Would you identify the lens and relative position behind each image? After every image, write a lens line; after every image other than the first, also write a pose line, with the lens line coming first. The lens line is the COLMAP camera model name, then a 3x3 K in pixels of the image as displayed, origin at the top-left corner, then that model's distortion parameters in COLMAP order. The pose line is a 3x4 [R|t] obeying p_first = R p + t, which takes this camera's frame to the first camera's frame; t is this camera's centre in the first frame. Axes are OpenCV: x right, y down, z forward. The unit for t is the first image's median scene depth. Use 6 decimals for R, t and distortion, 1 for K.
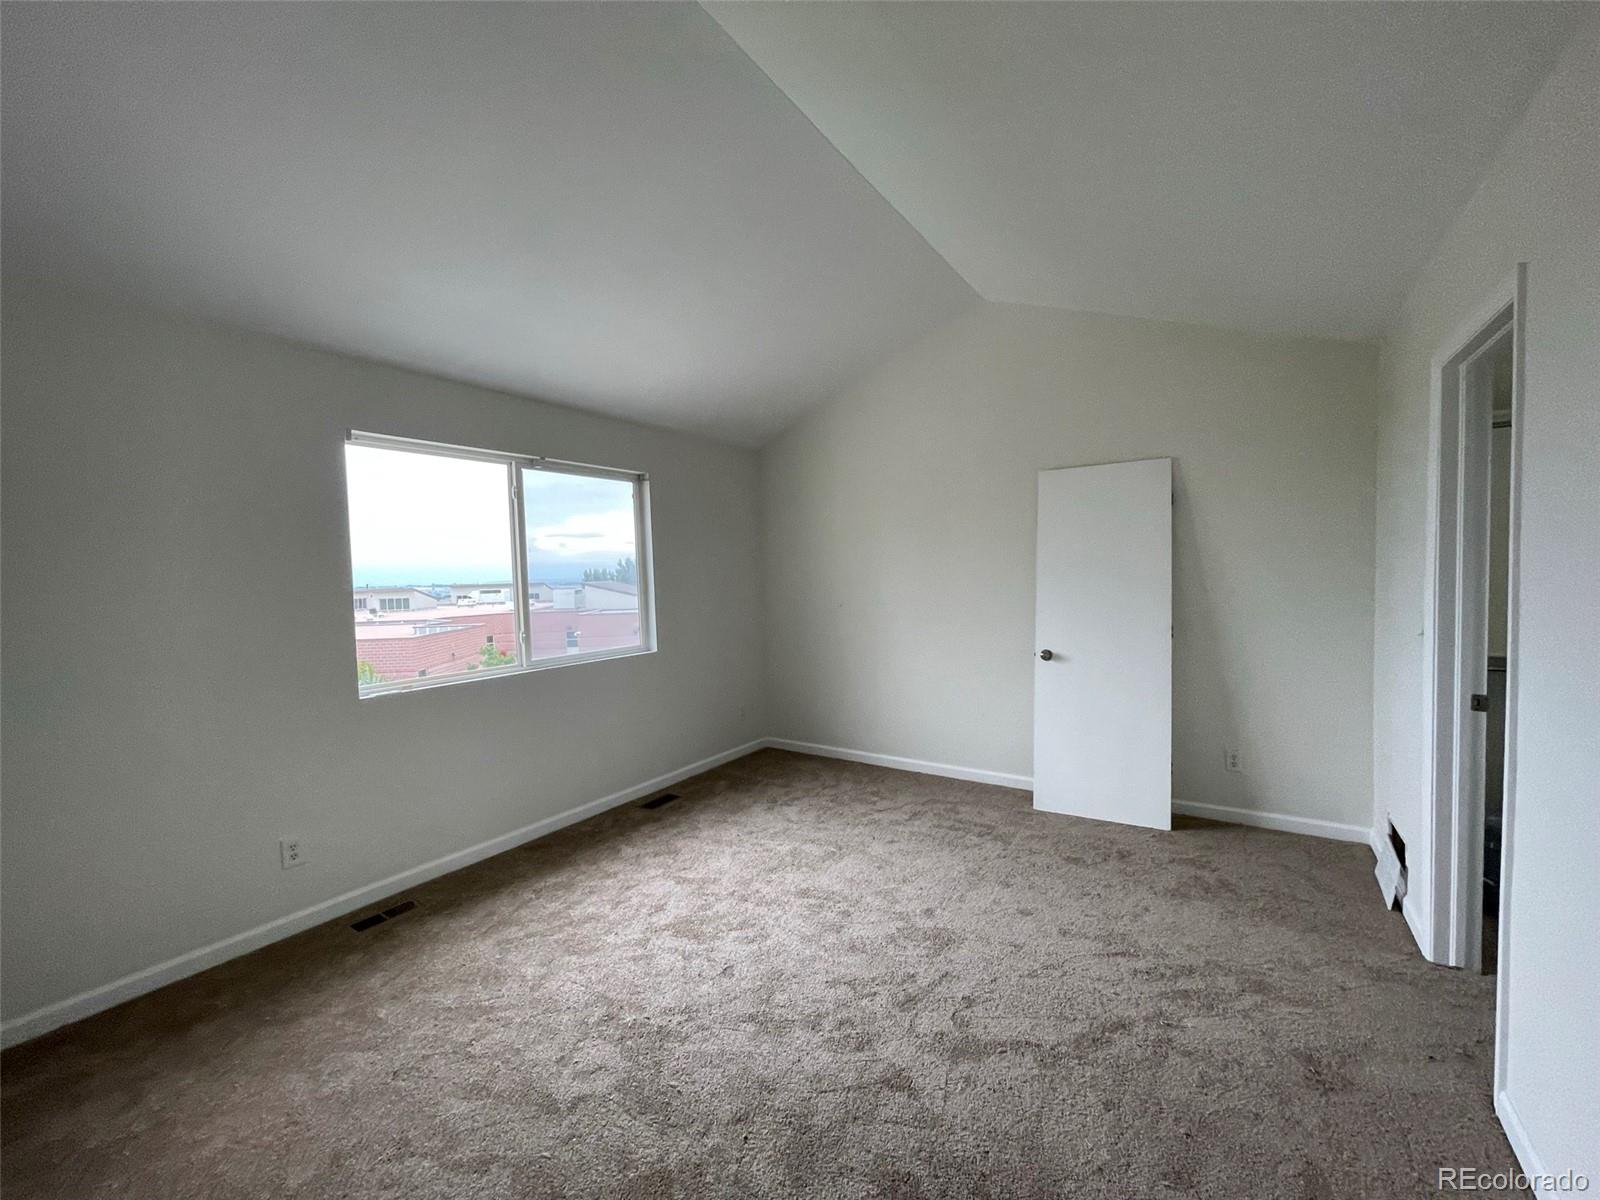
lens RADIAL K [[644.6, 0, 788.9], [0, 644.6, 604.7], [0, 0, 1]] dist [0.005316, -0.000693]
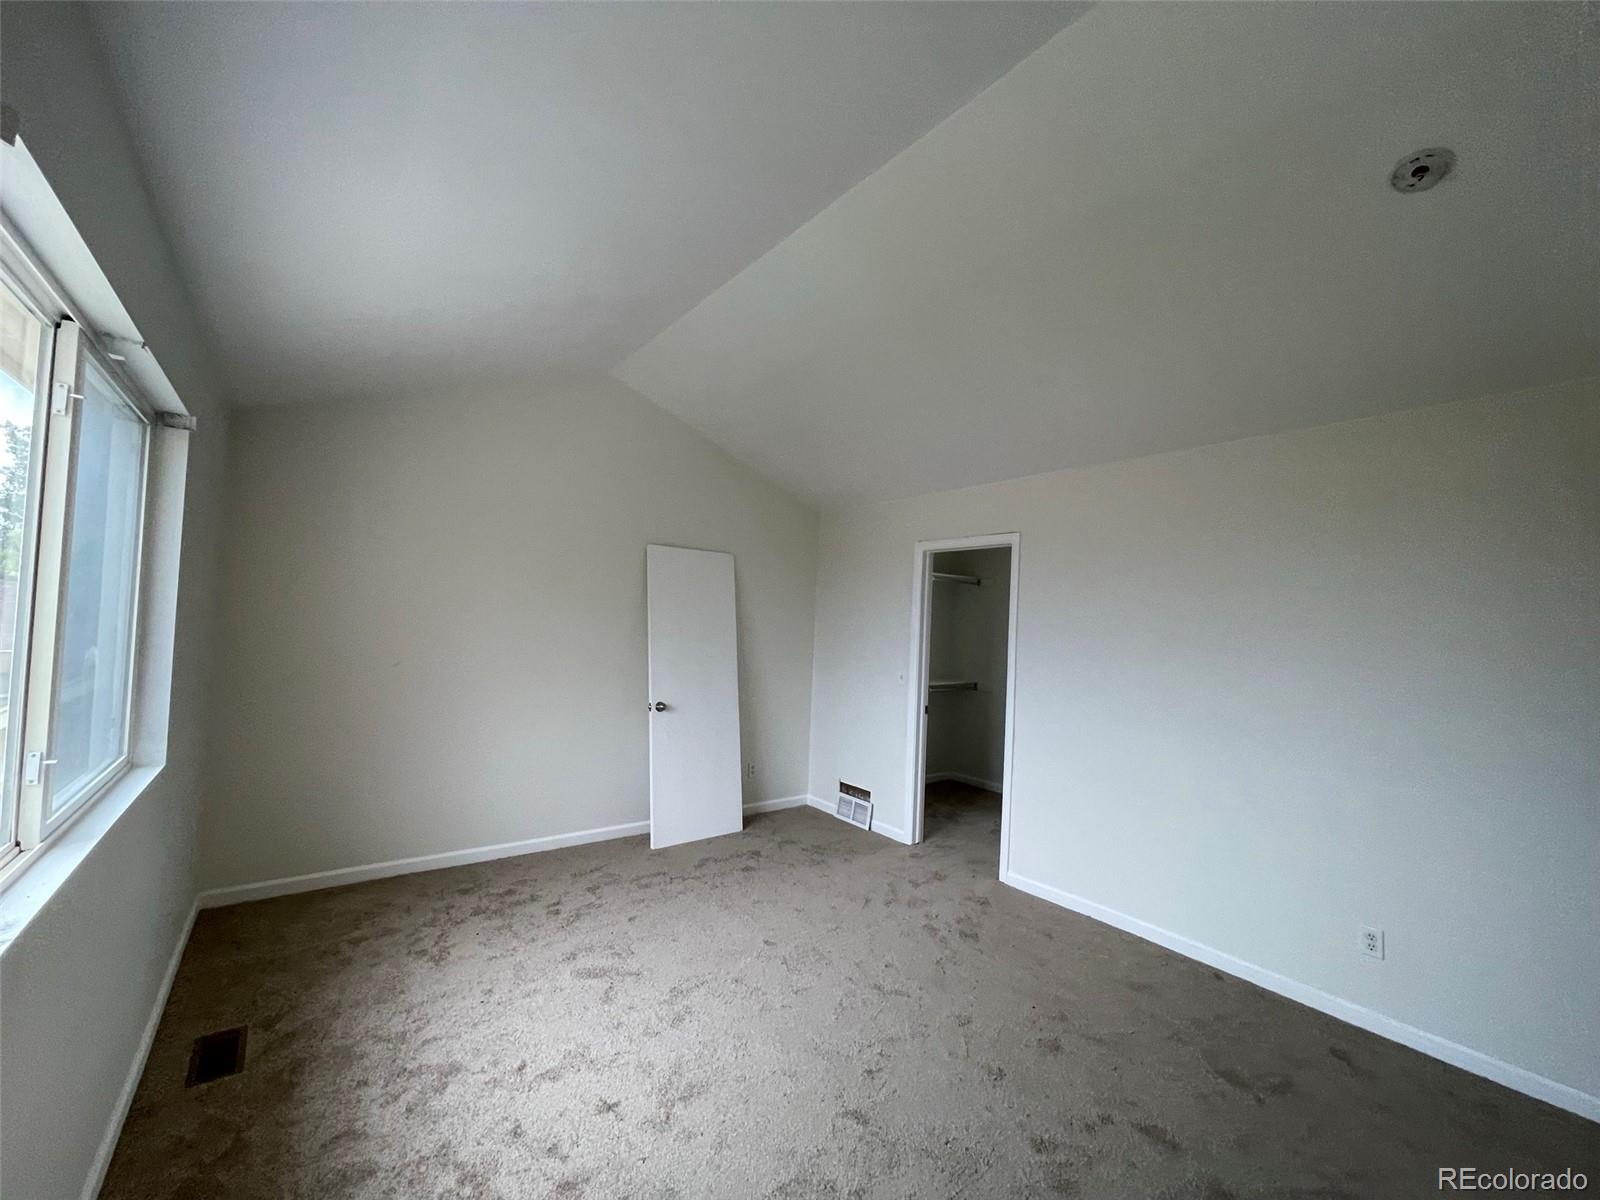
lens RADIAL K [[644.6, 0, 795.7], [0, 644.6, 596.1], [0, 0, 1]] dist [0.005316, -0.000693]
pose [[0.314656, 0.081592, 0.945693, -0.680852], [-0.004640, 0.996419, -0.084424, -0.023764], [-0.949195, 0.022176, 0.313908, 0.455906]]
